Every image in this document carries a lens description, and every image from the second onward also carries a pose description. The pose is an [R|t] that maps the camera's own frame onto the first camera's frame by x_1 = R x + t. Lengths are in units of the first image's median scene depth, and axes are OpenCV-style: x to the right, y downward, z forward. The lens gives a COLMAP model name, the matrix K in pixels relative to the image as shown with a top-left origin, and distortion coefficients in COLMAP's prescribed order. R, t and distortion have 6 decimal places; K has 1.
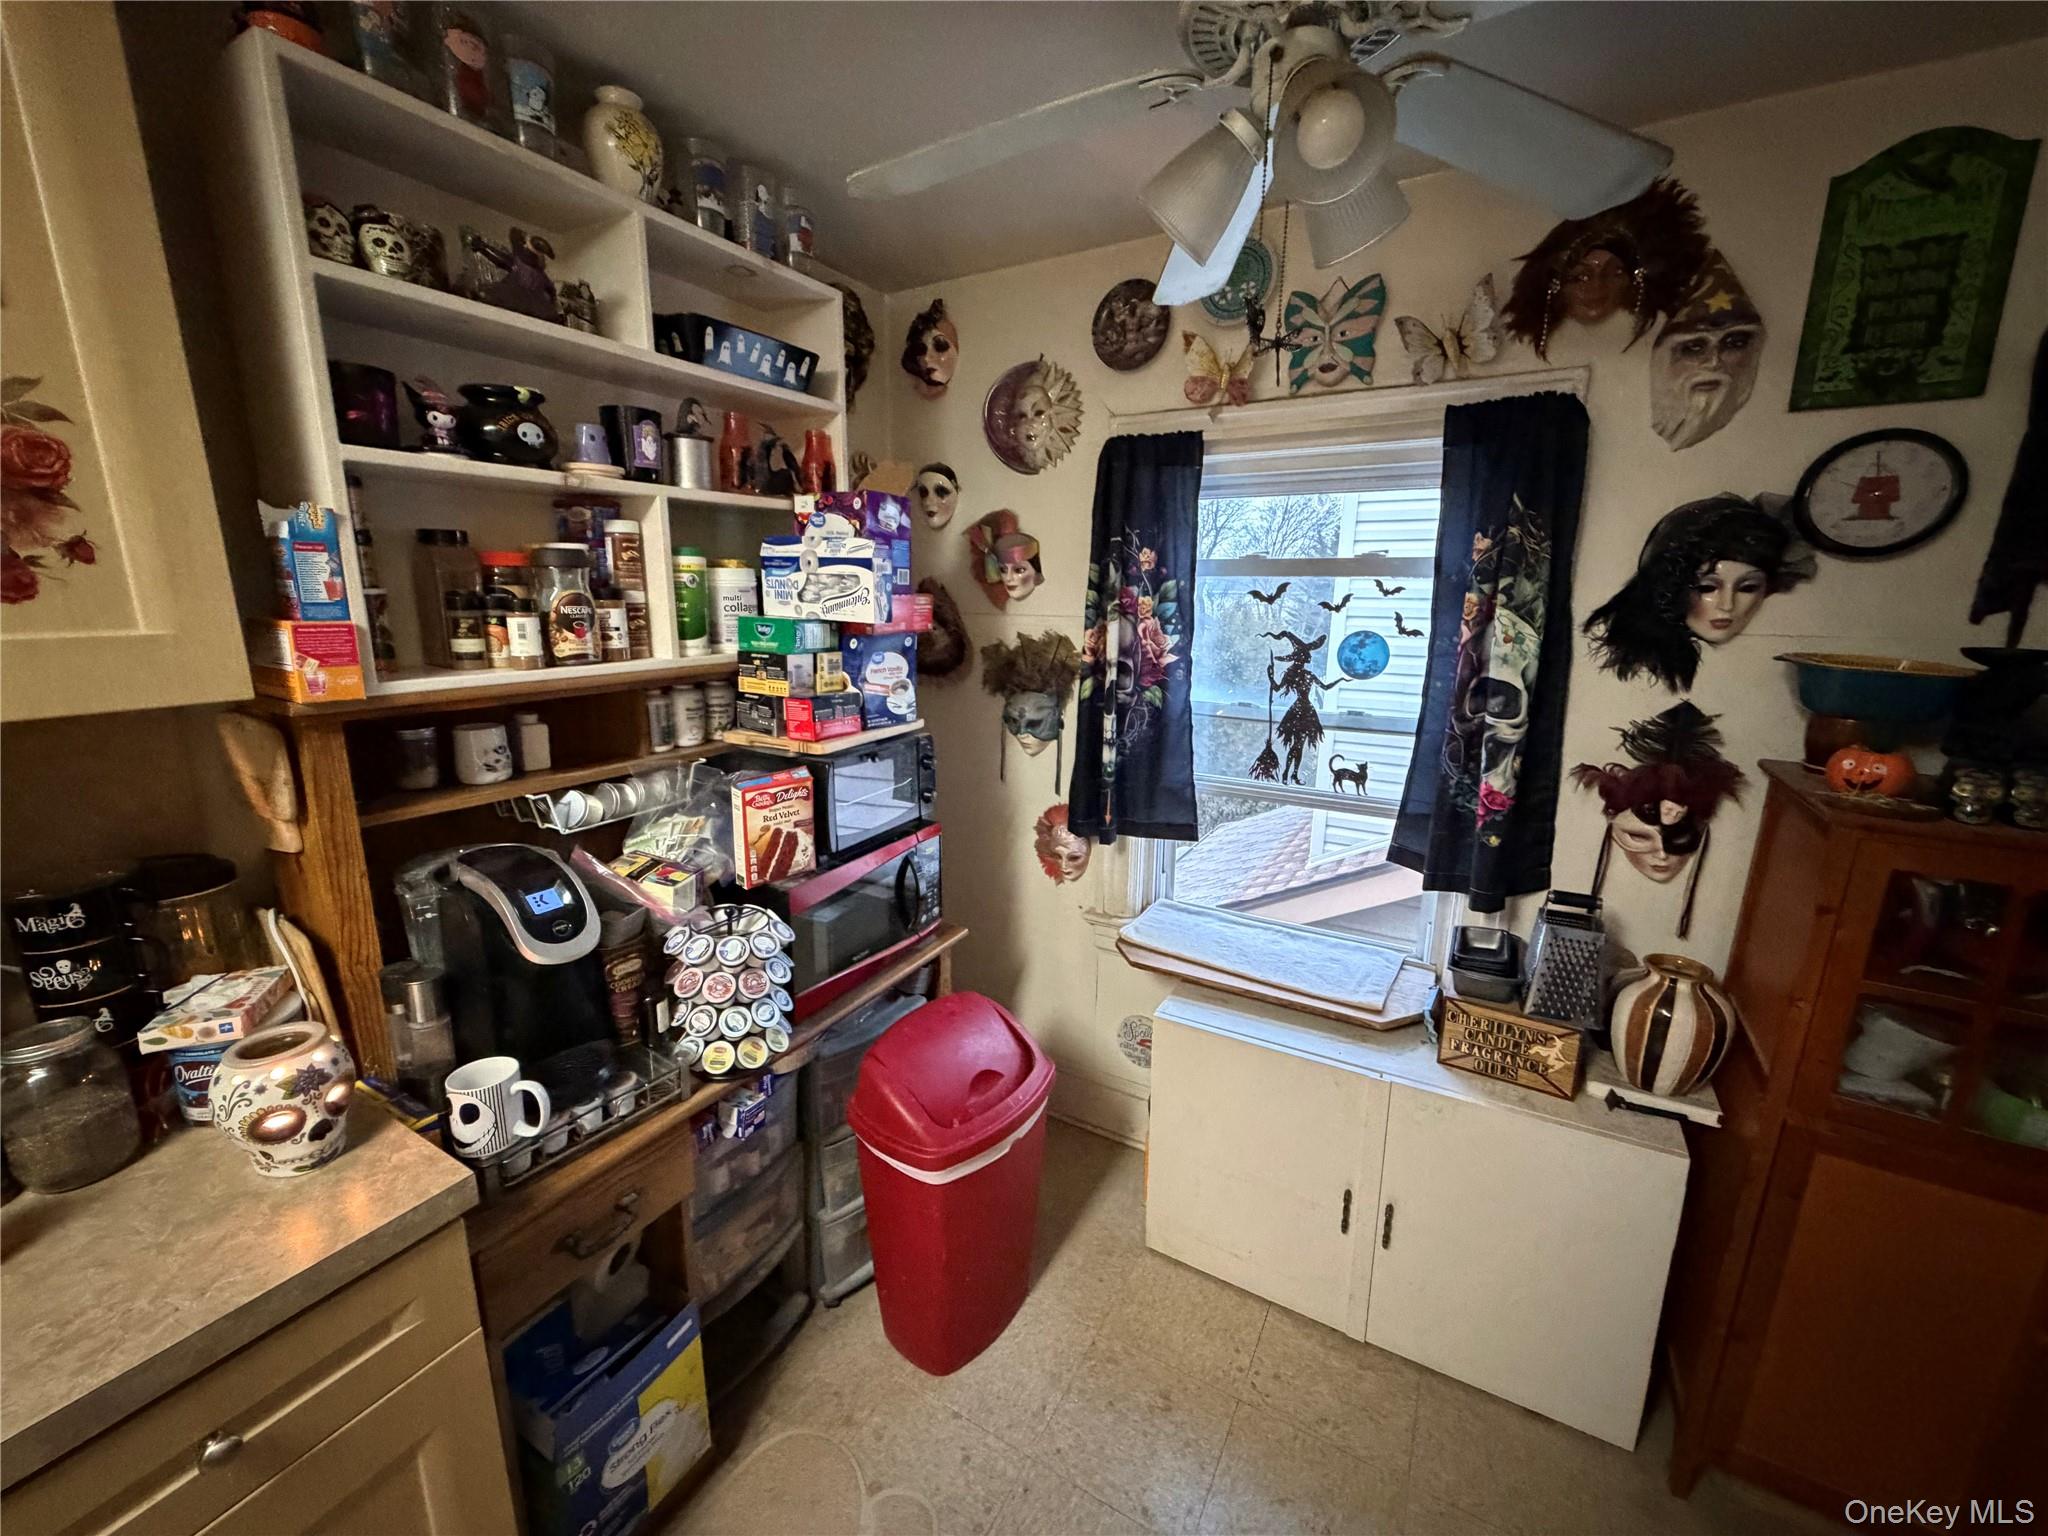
lens RADIAL K [[809.7, 0, 1014.4], [0, 809.7, 767.1], [0, 0, 1]] dist [-0.000563, -0.000186]
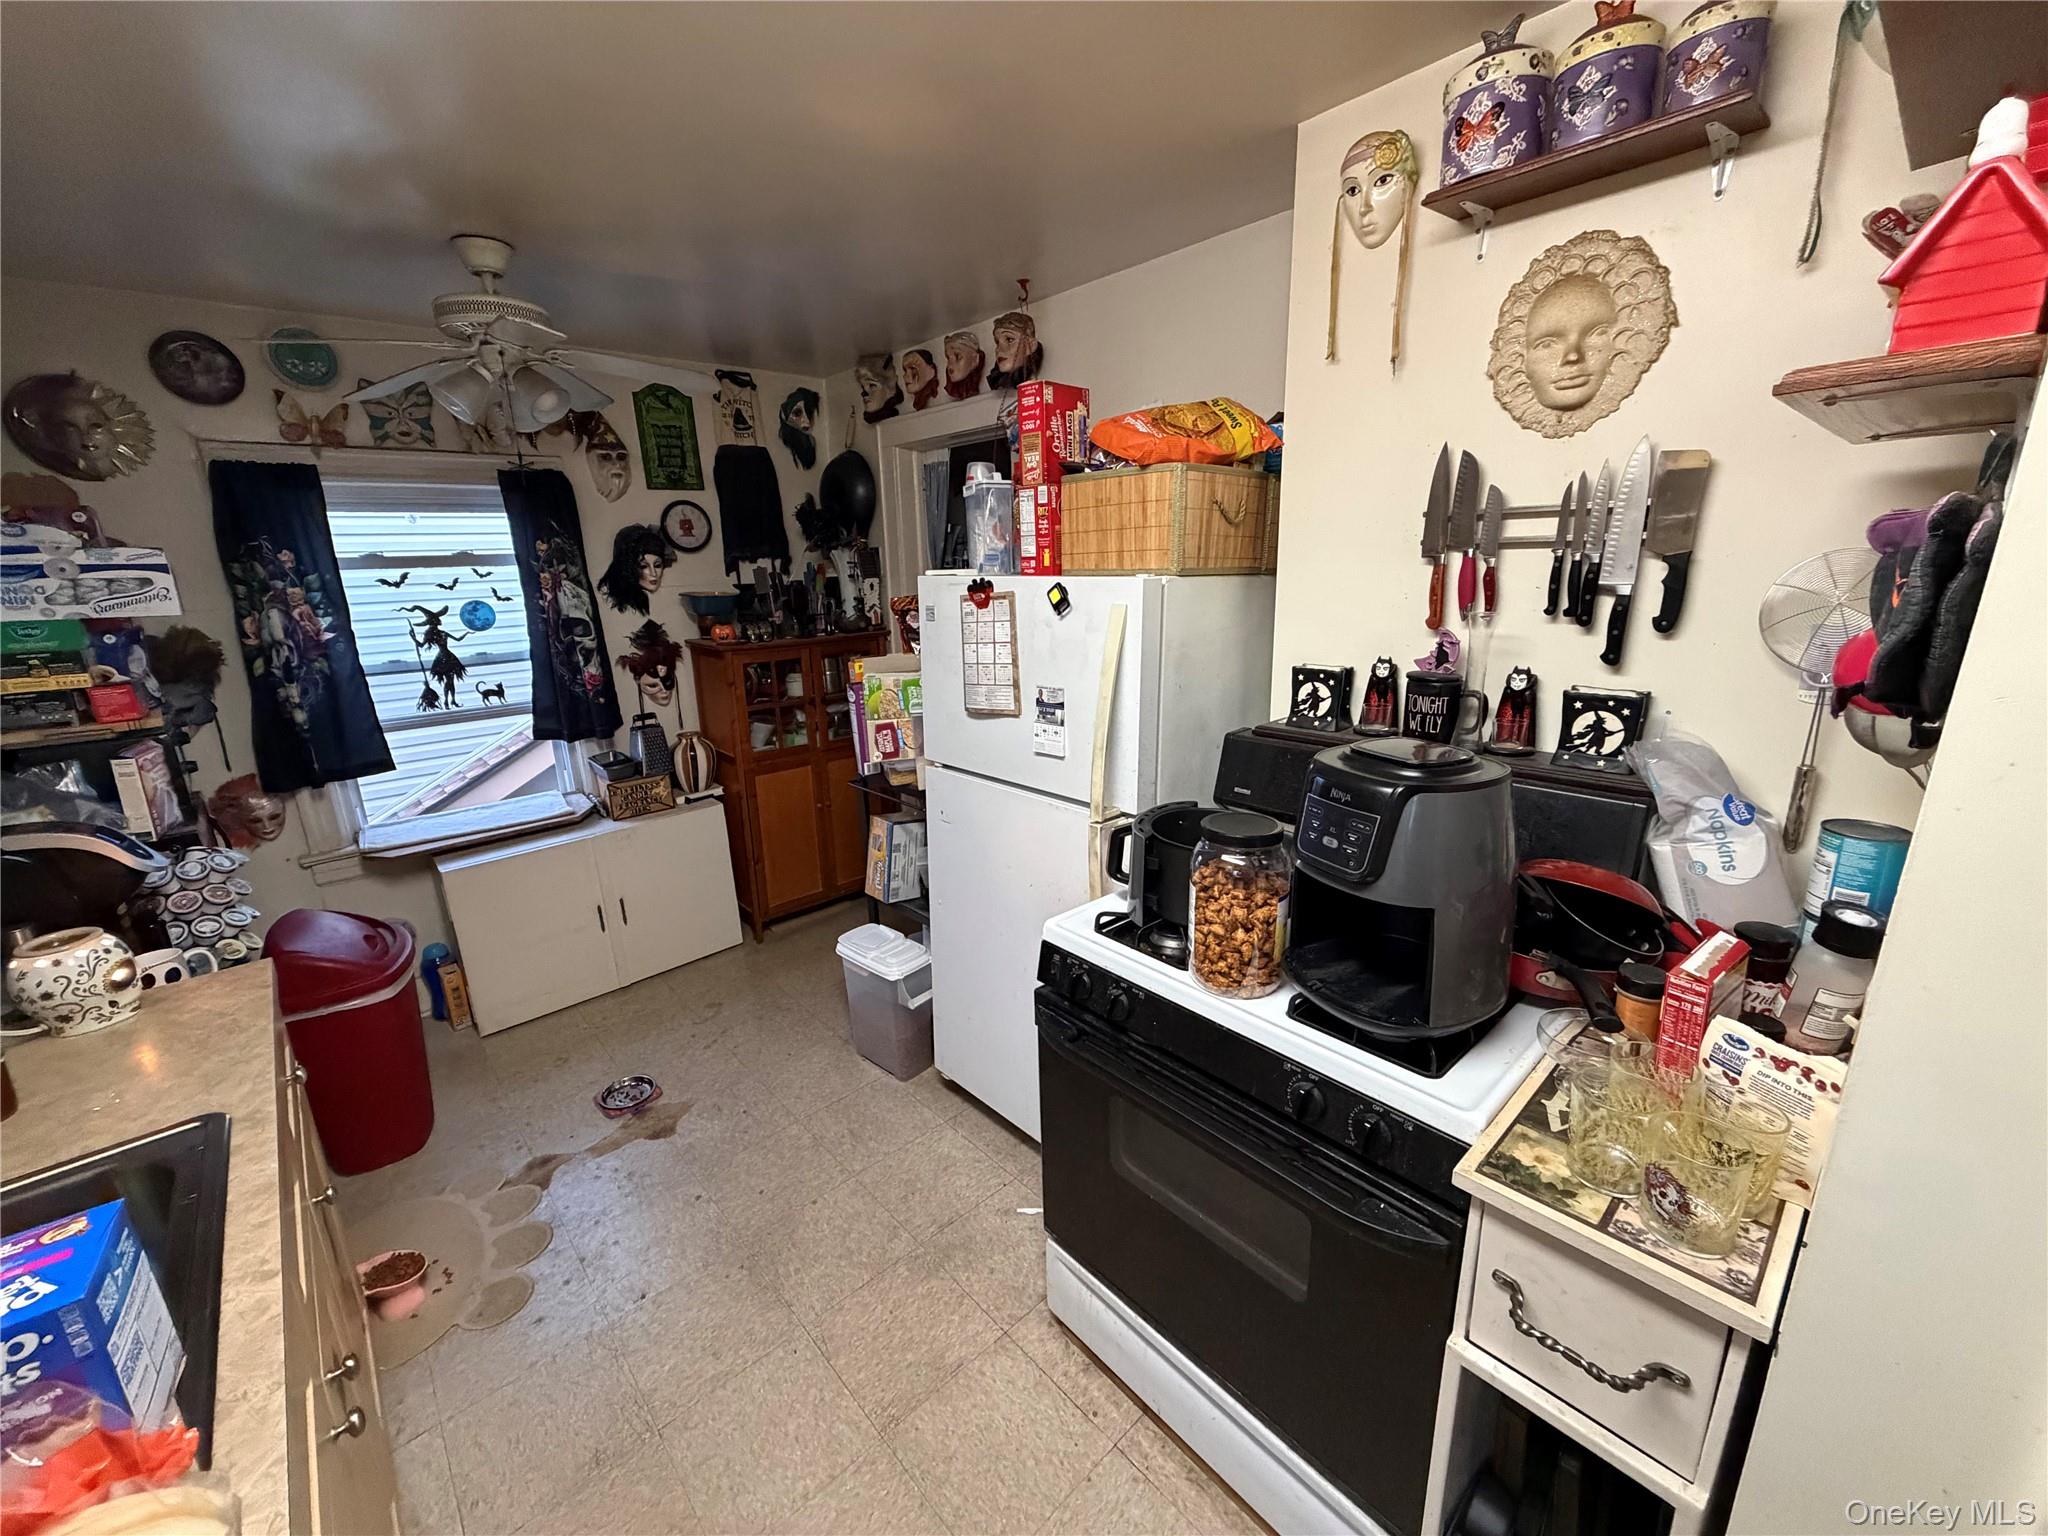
lens RADIAL K [[809.7, 0, 1015.1], [0, 809.7, 767.8], [0, 0, 1]] dist [-0.000563, -0.000186]
pose [[0.297437, -0.260049, 0.918644, -0.964023], [0.243273, 0.951074, 0.190463, 0.120717], [-0.923228, 0.166830, 0.346147, -0.579120]]
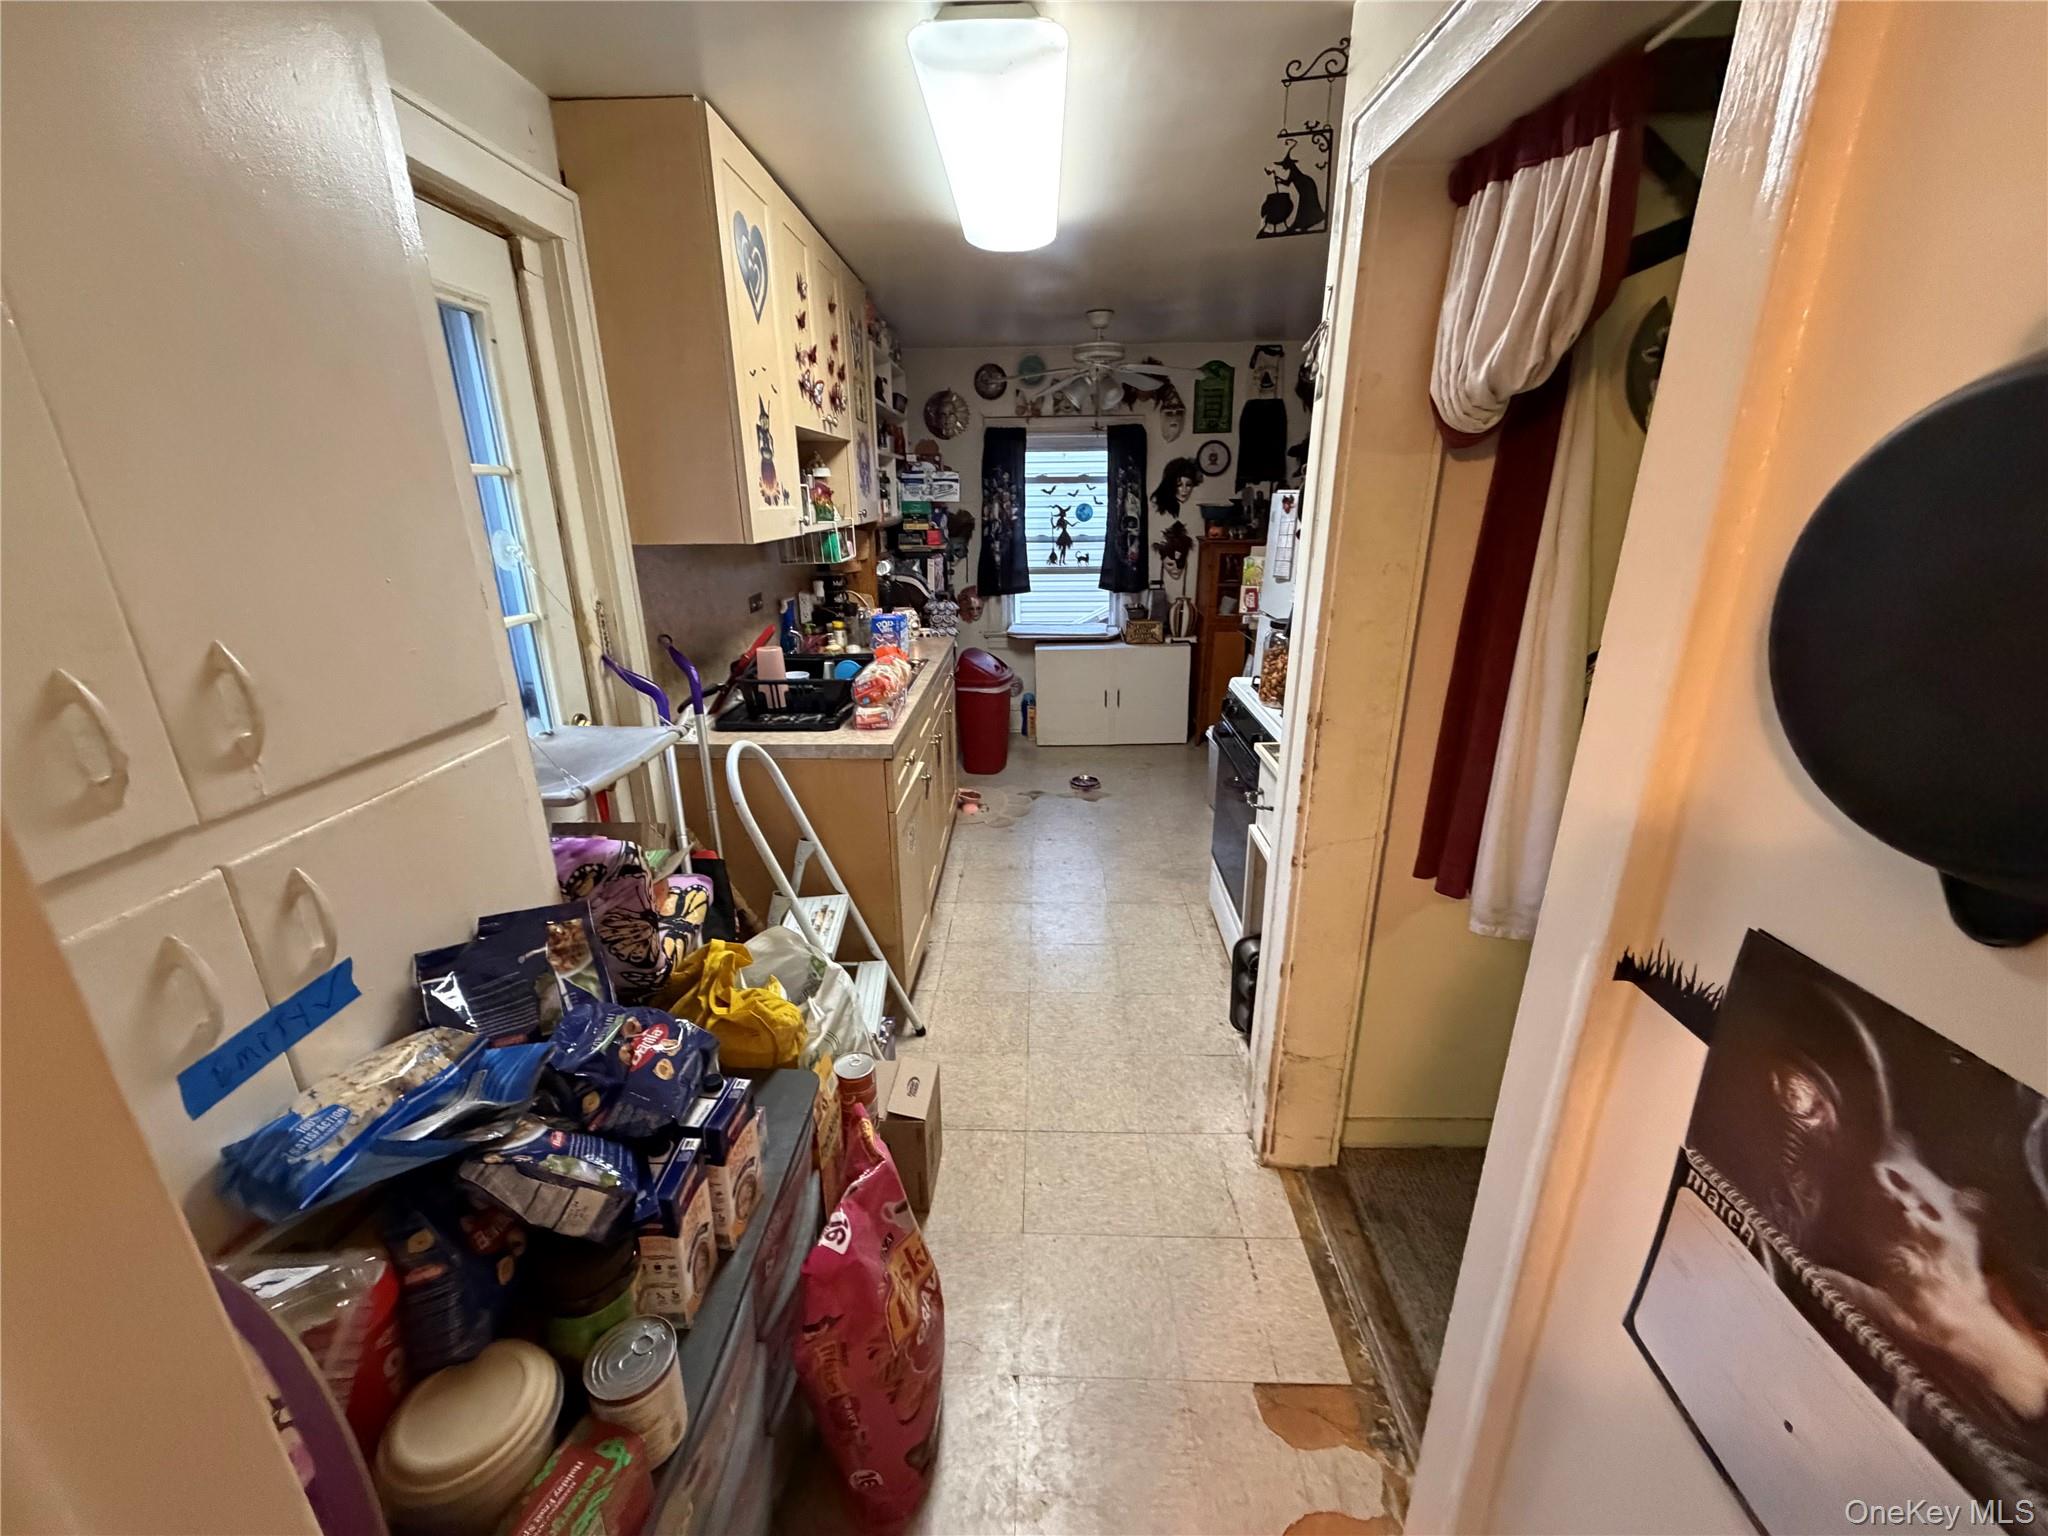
lens RADIAL K [[809.7, 0, 1012.8], [0, 809.7, 769.5], [0, 0, 1]] dist [-0.000563, -0.000186]
pose [[0.876664, -0.171381, 0.449543, -1.423180], [0.122427, 0.983109, 0.136048, 0.385083], [-0.465266, -0.064232, 0.882837, -1.672788]]
